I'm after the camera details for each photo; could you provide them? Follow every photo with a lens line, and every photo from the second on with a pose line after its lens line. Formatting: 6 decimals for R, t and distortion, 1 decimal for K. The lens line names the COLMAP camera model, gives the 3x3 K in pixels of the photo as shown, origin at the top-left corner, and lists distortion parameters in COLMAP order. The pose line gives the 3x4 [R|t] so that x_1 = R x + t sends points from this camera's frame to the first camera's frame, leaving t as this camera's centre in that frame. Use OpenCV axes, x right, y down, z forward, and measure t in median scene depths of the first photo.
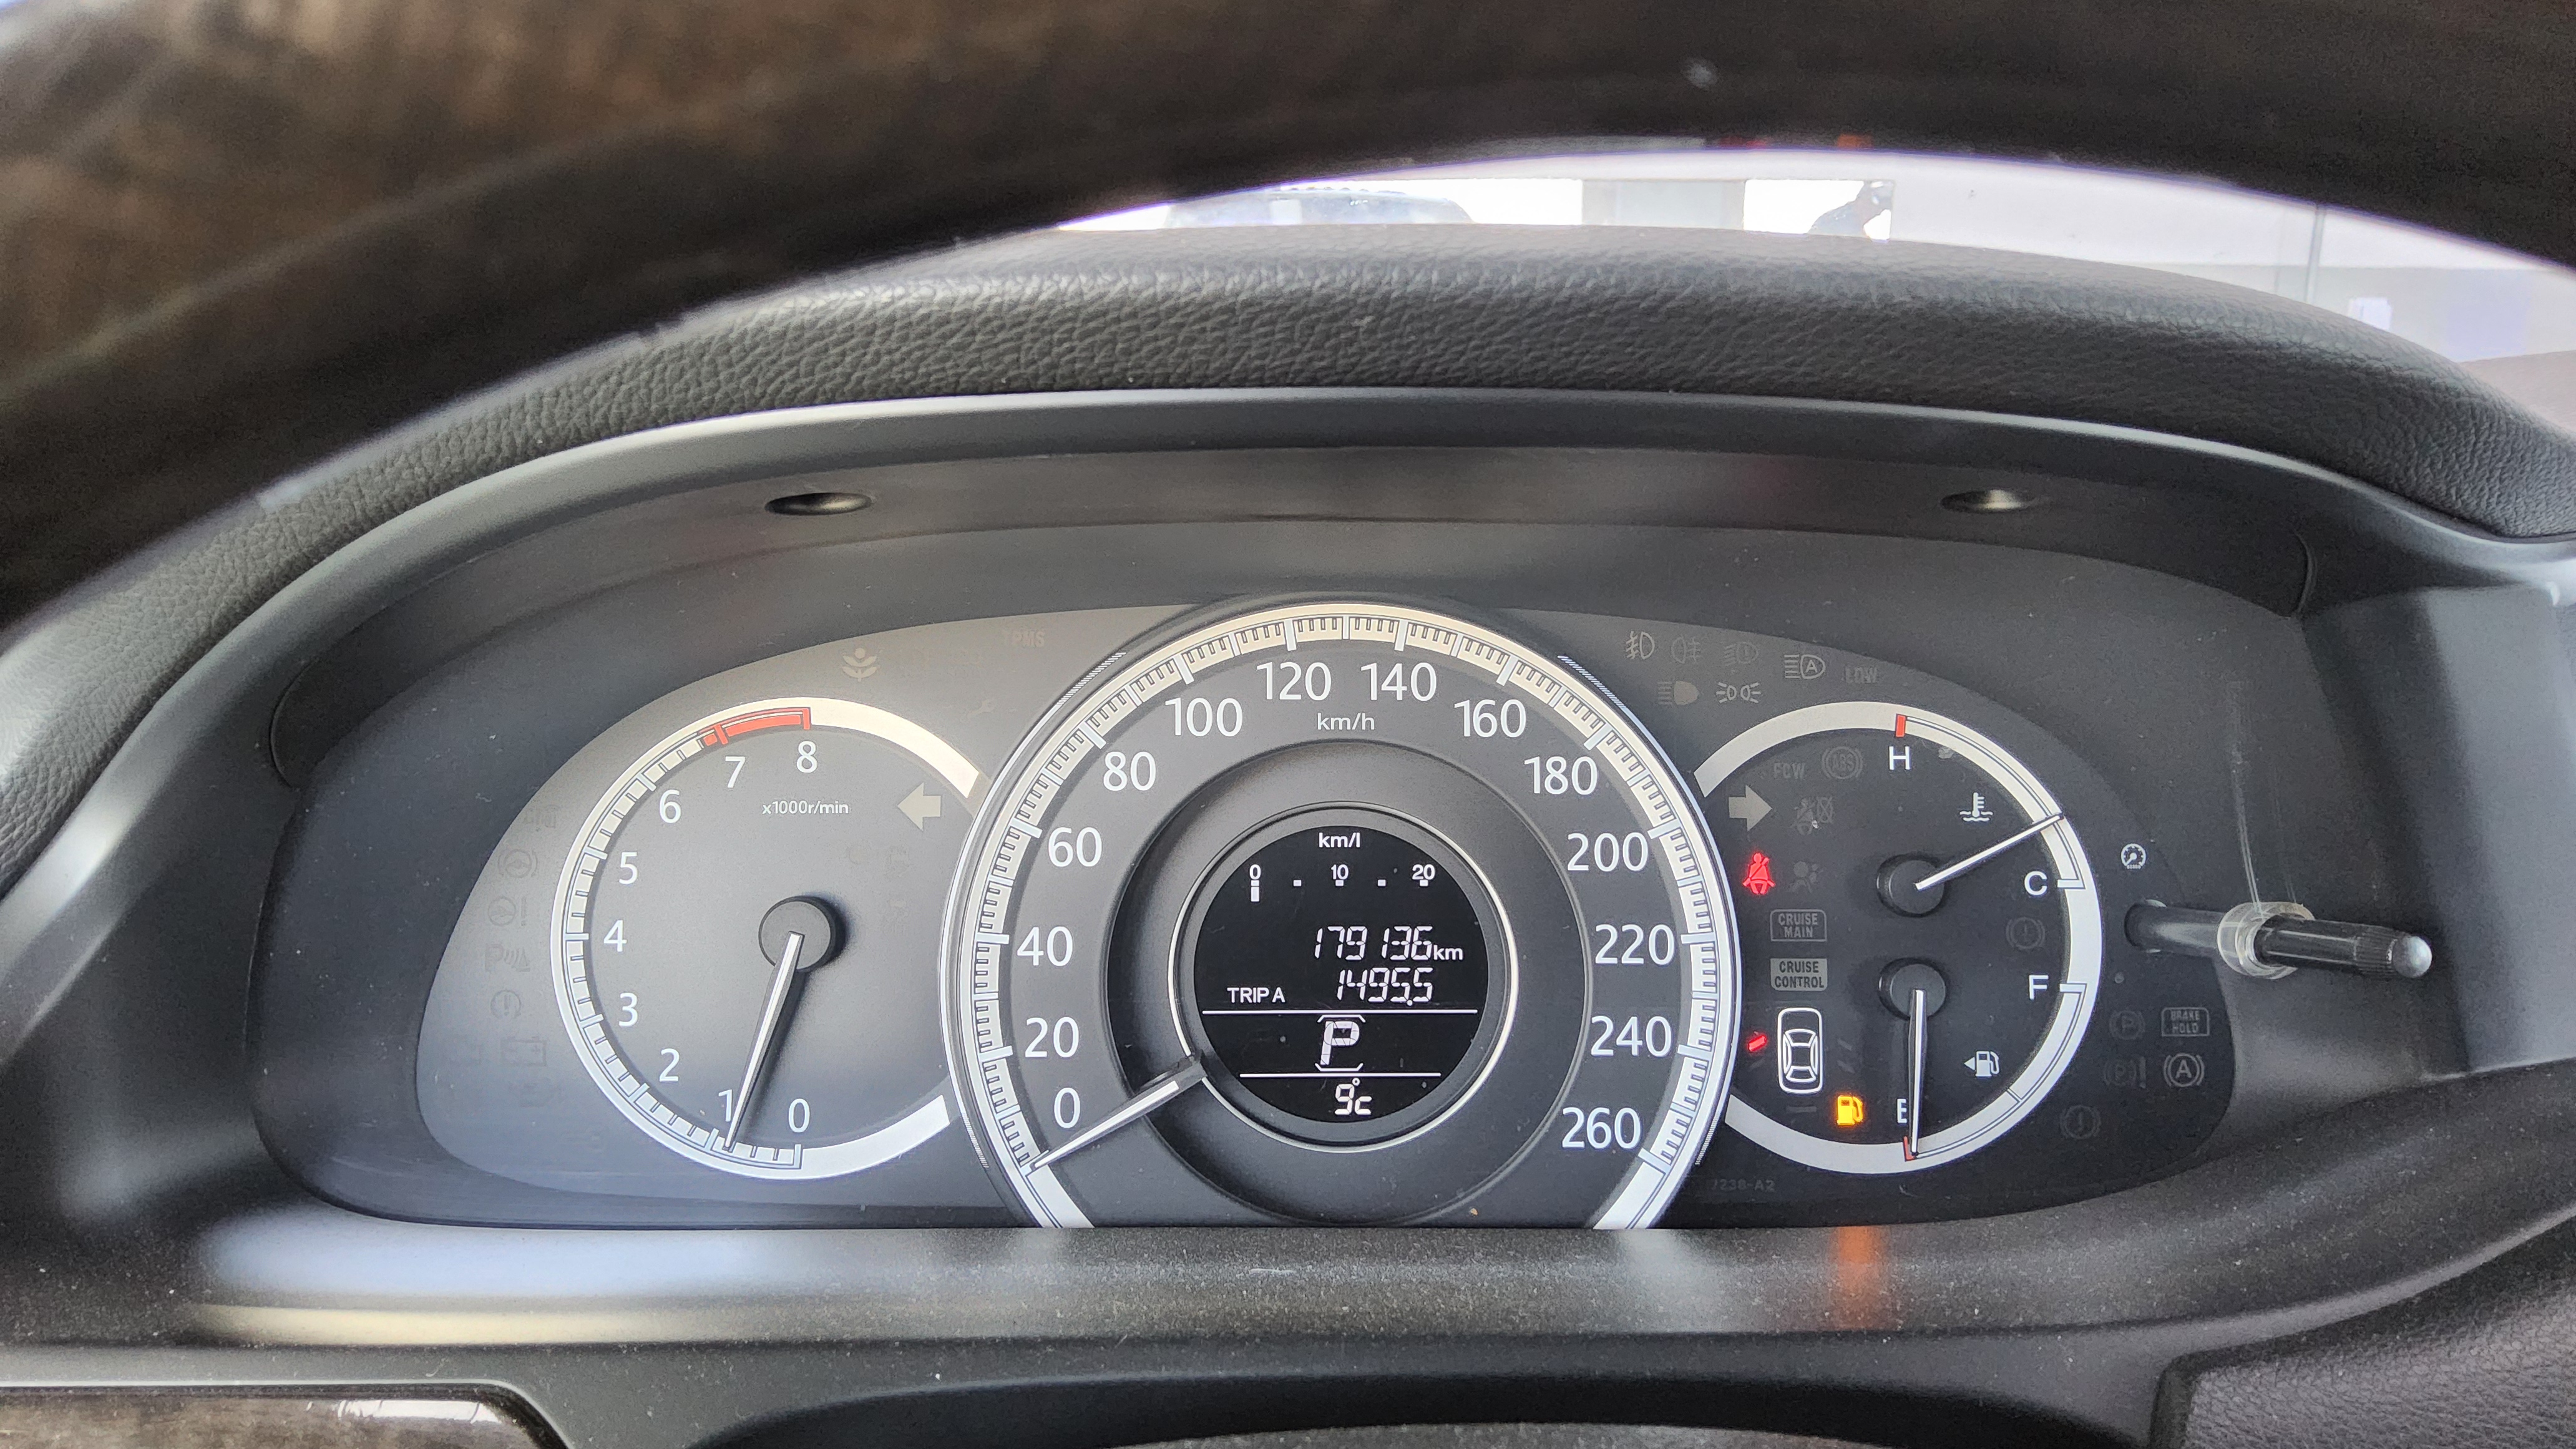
lens RADIAL K [[1932.0, 0, 1292.6], [0, 1932.0, 674.0], [0, 0, 1]] dist [0.103175, -0.000647]
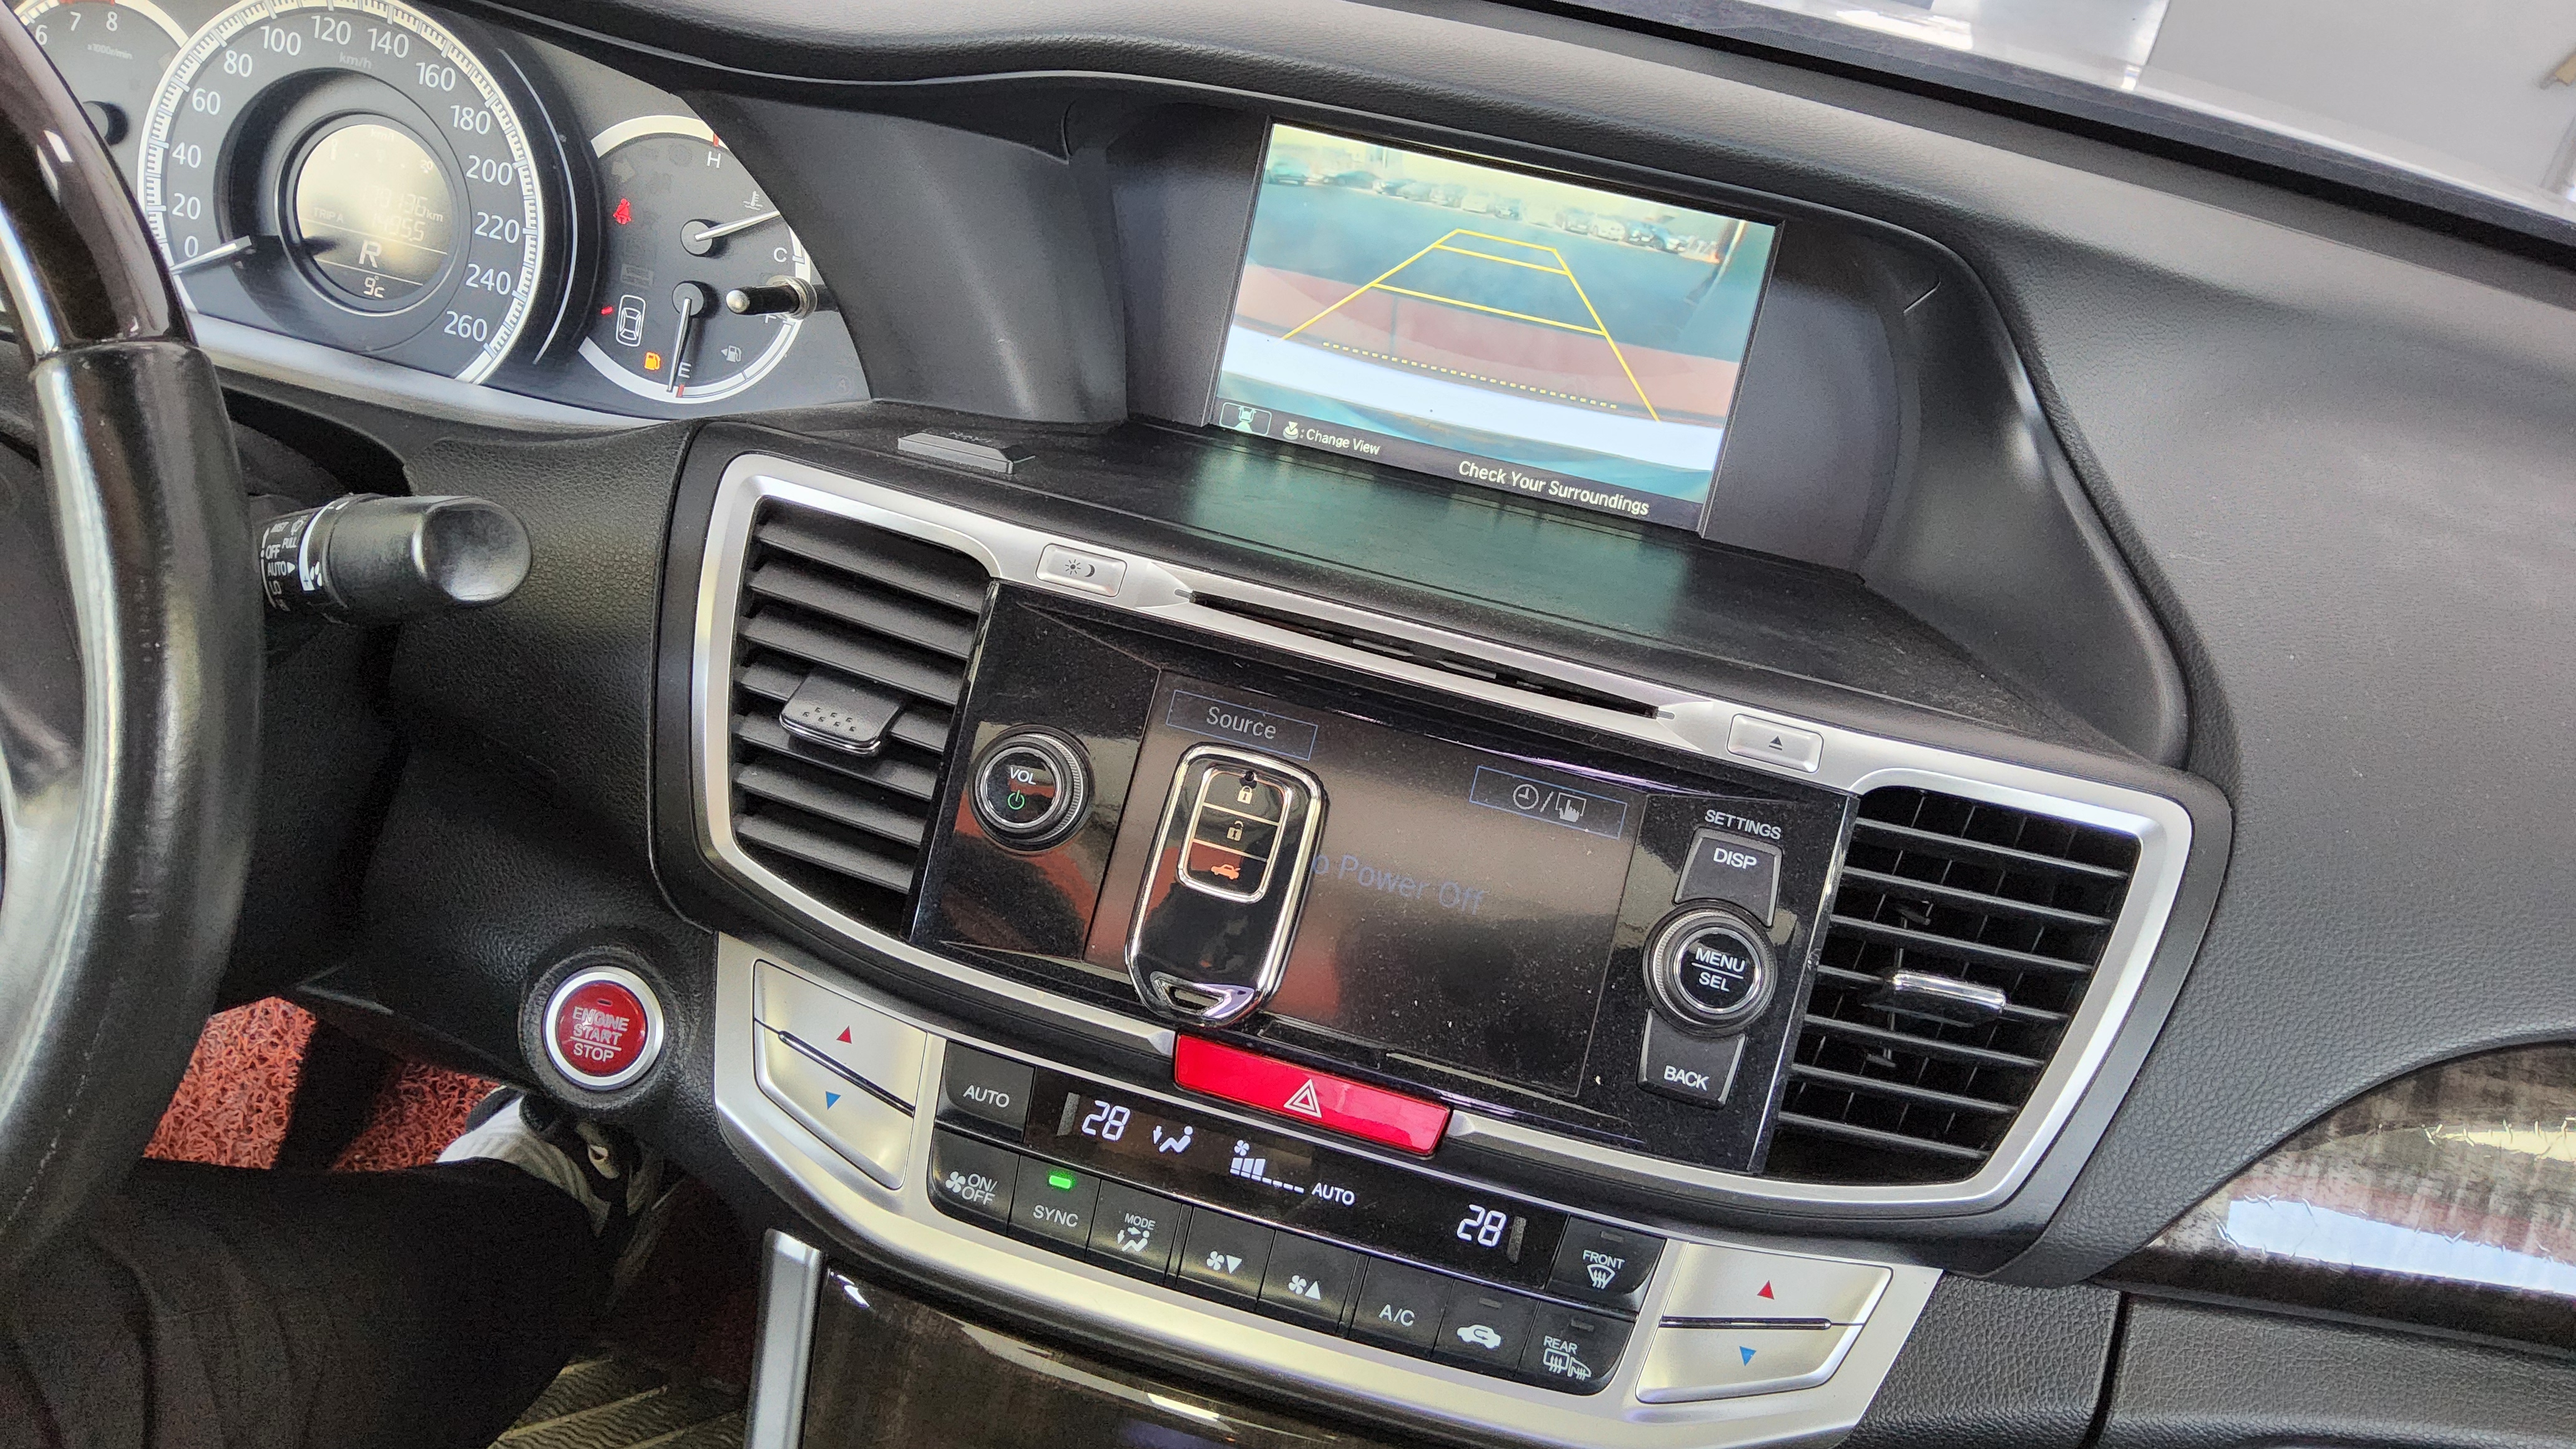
lens RADIAL K [[1948.0, 0, 1384.8], [0, 1948.0, 692.1], [0, 0, 1]] dist [0.002543, -0.074293]
pose [[0.963703, 0.252242, -0.087463, 1.180581], [-0.217043, 0.930994, 0.293500, -0.150878], [0.155461, -0.263864, 0.951949, -0.613514]]
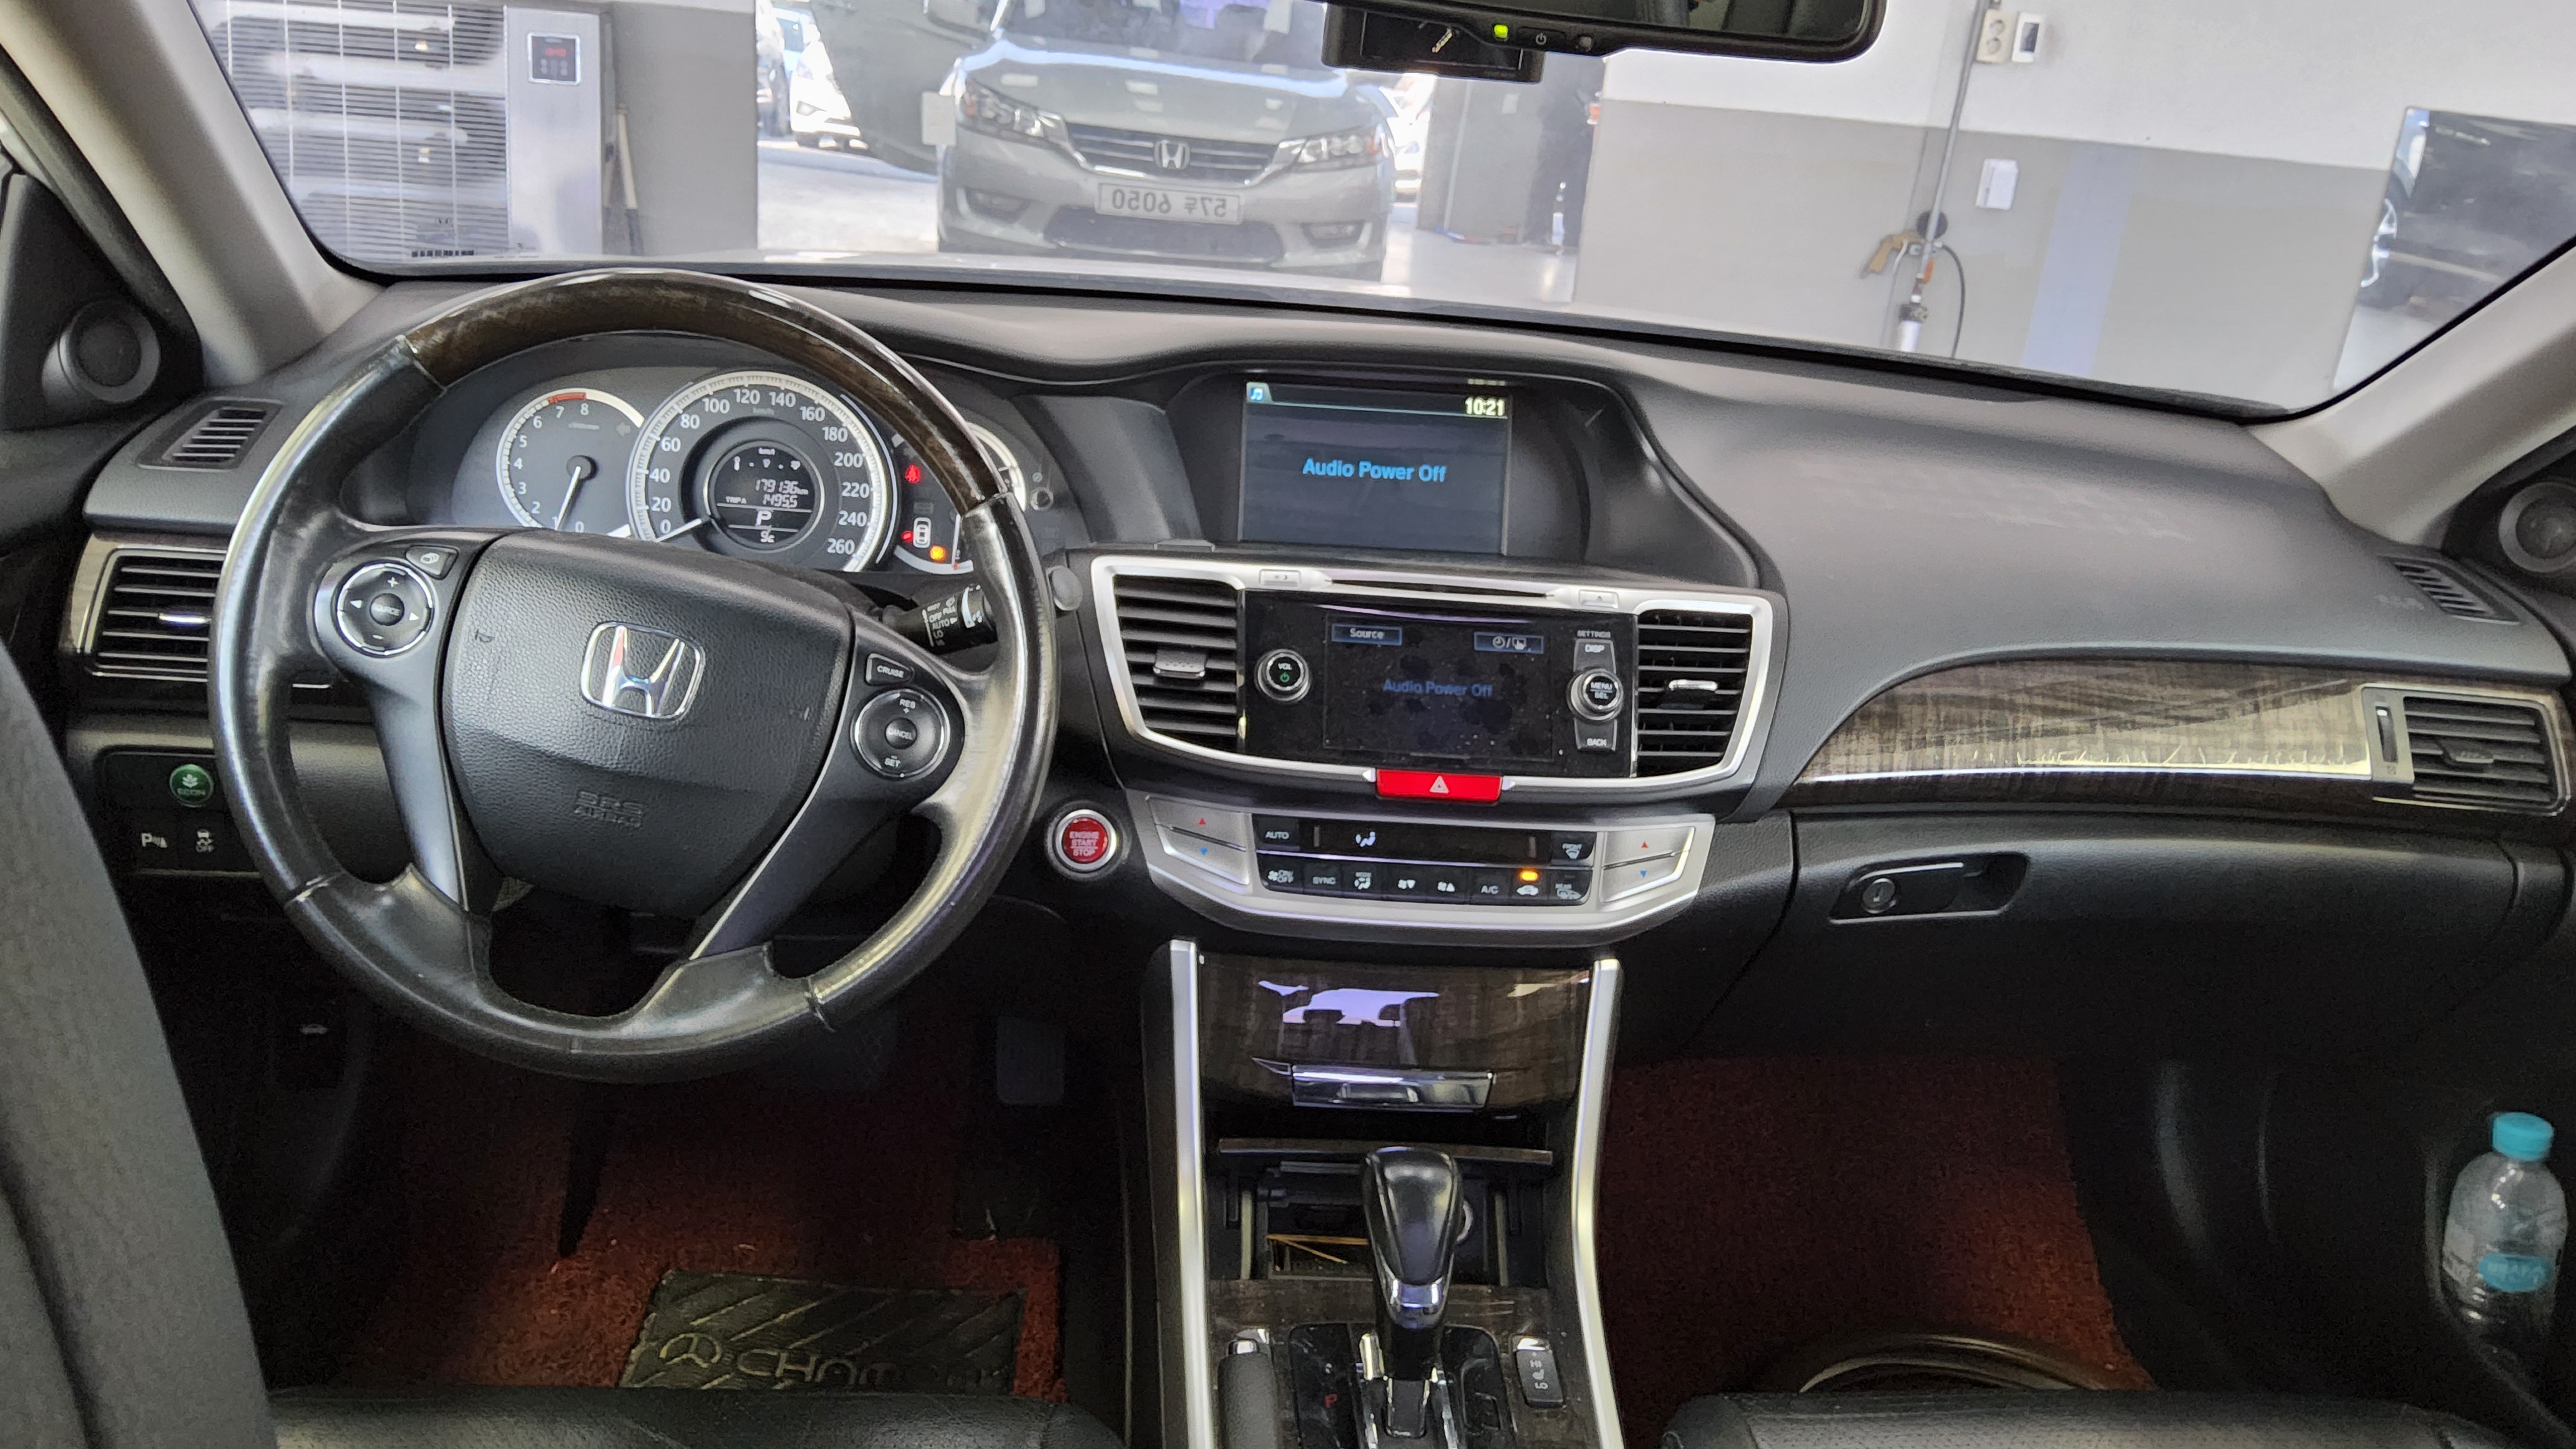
lens RADIAL K [[1948.0, 0, 1384.8], [0, 1948.0, 692.1], [0, 0, 1]] dist [0.002543, -0.074293]
pose [[0.989837, 0.062309, 0.127828, 0.638686], [-0.079728, 0.987491, 0.136030, -0.033954], [-0.117754, -0.144839, 0.982423, -2.231415]]
